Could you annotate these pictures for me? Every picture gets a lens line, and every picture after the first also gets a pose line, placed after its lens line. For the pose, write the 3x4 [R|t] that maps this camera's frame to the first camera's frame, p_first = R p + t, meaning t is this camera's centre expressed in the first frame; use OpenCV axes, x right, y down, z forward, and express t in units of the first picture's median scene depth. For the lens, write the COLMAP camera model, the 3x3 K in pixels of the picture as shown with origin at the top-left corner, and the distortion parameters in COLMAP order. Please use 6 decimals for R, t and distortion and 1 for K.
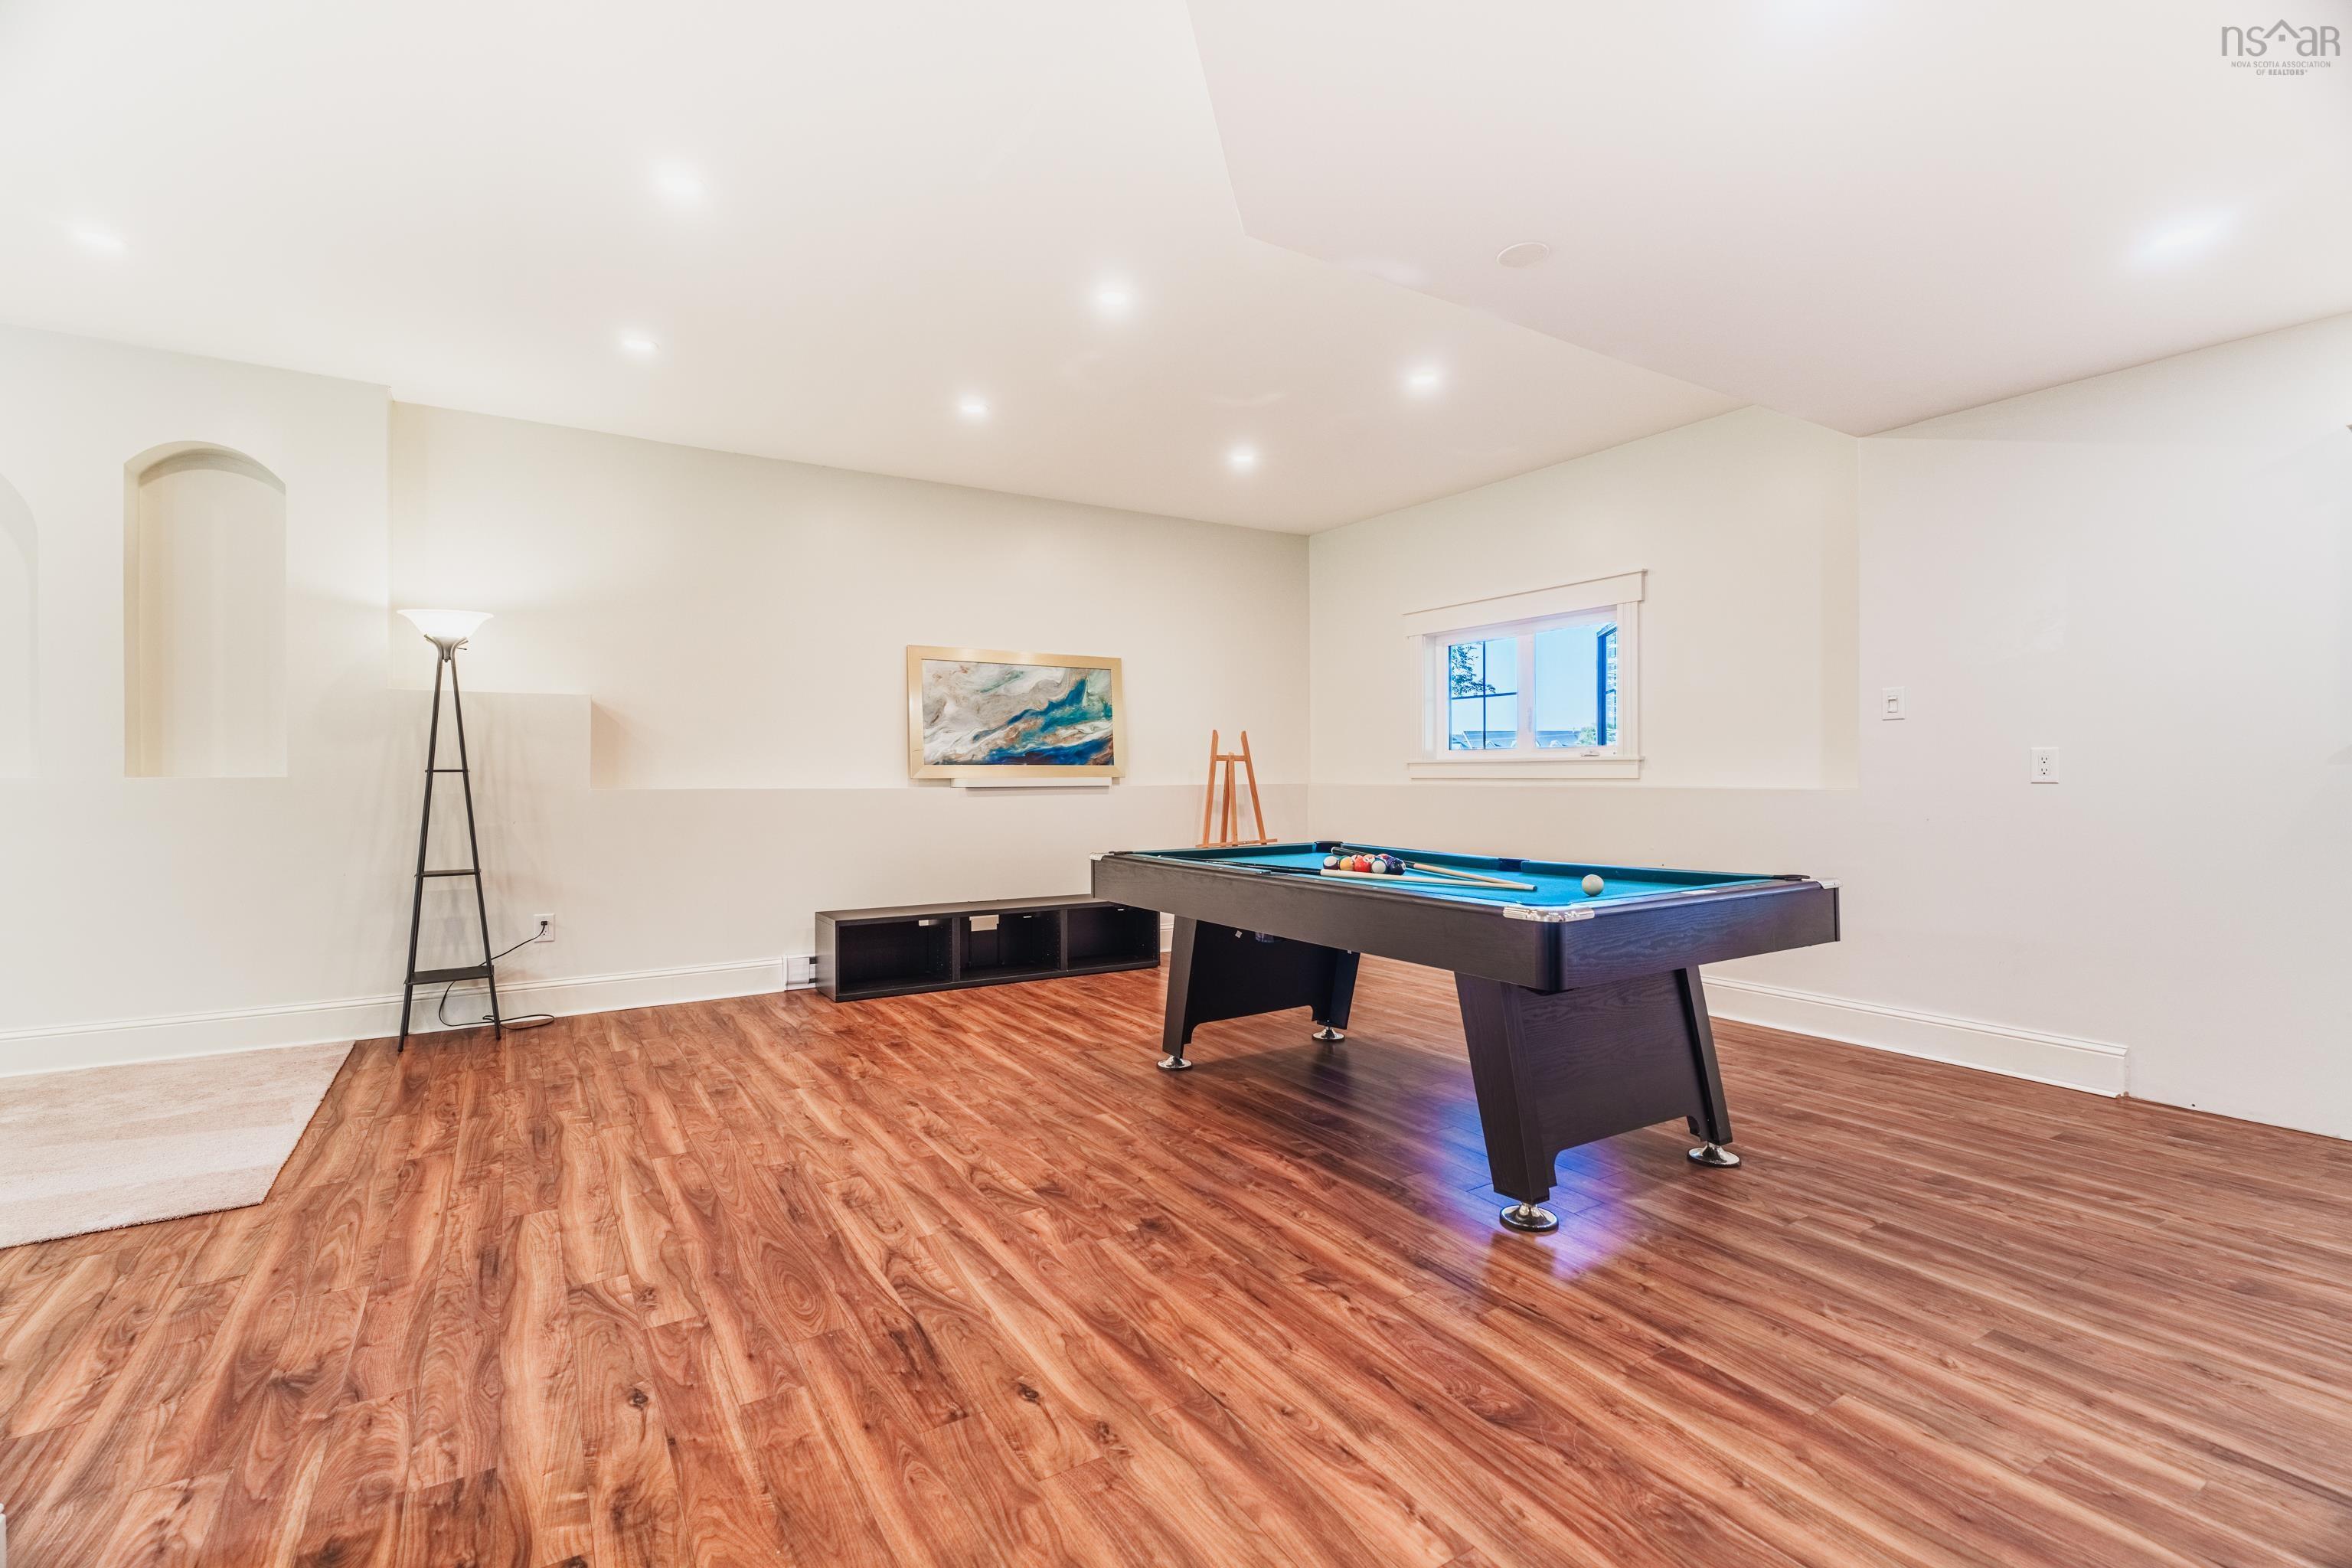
lens RADIAL K [[1059.8, 0, 1175.1], [0, 1059.8, 779.4], [0, 0, 1]] dist [0.000516, 0.000191]
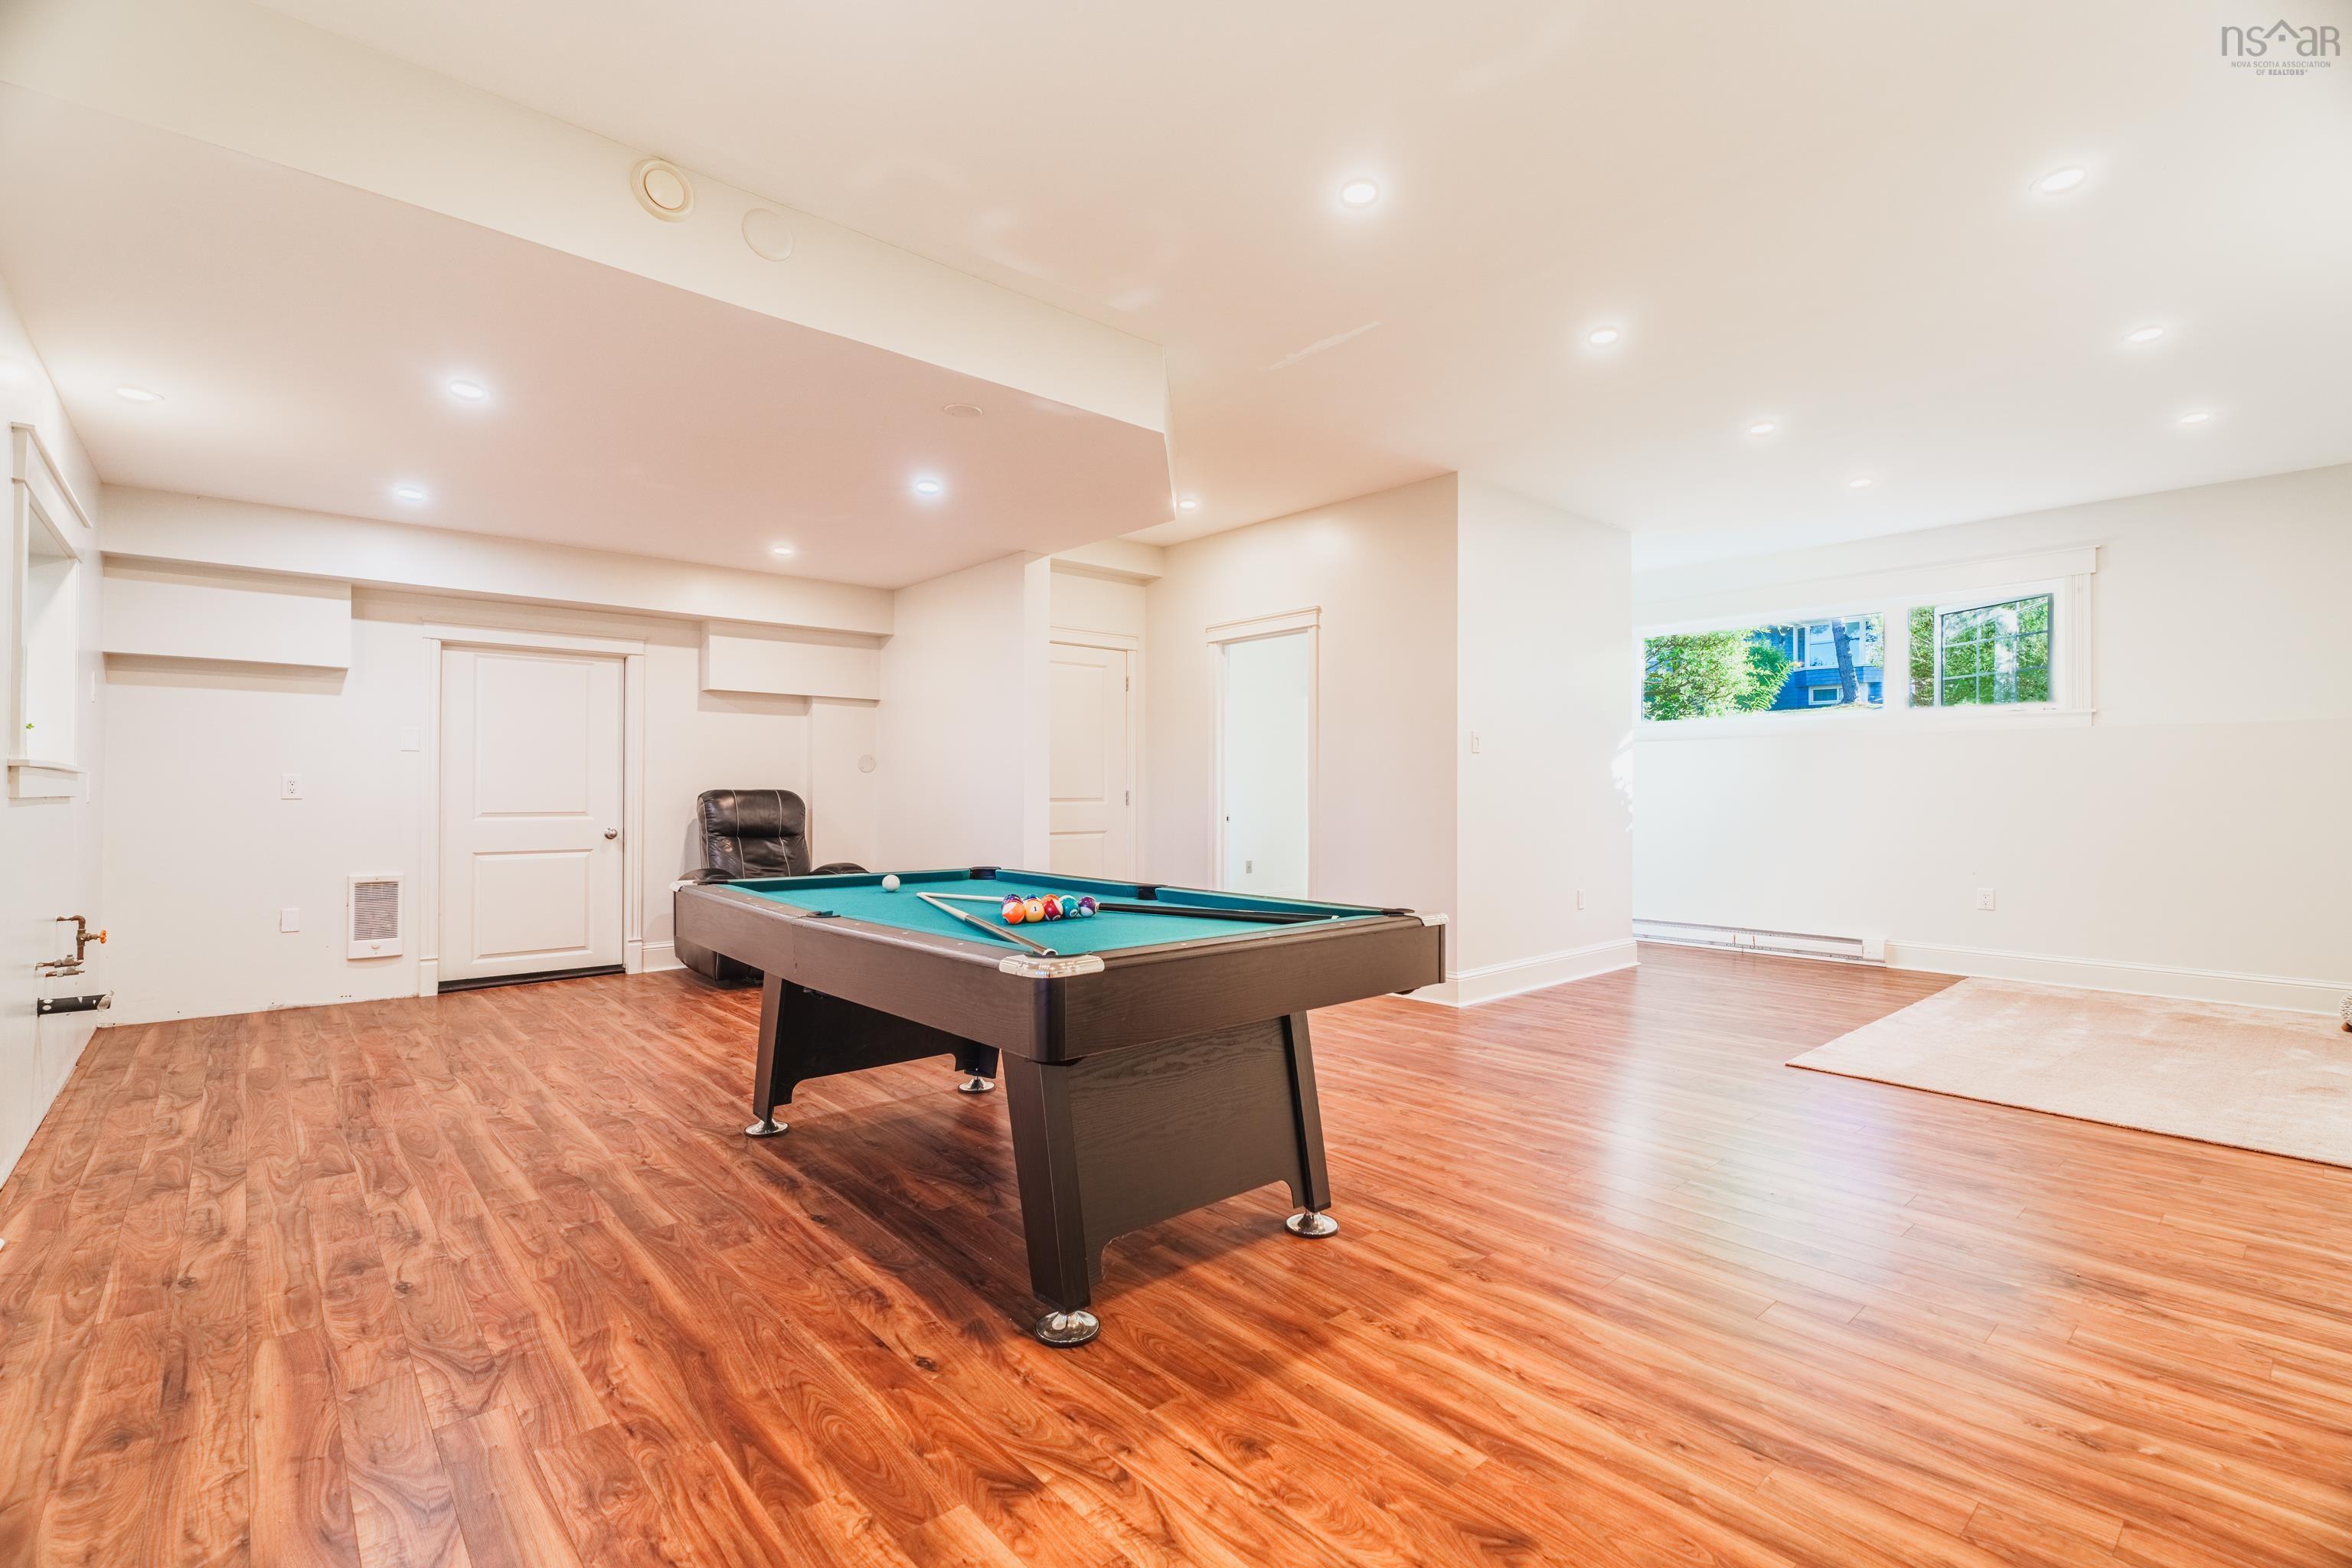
lens RADIAL K [[1059.8, 0, 1178.3], [0, 1059.8, 788.0], [0, 0, 1]] dist [0.000516, 0.000191]
pose [[-0.987275, 0.000392, -0.159024, 0.254408], [0.000379, 1.000000, 0.000112, -0.010794], [0.159024, 0.000051, -0.987275, 2.213018]]
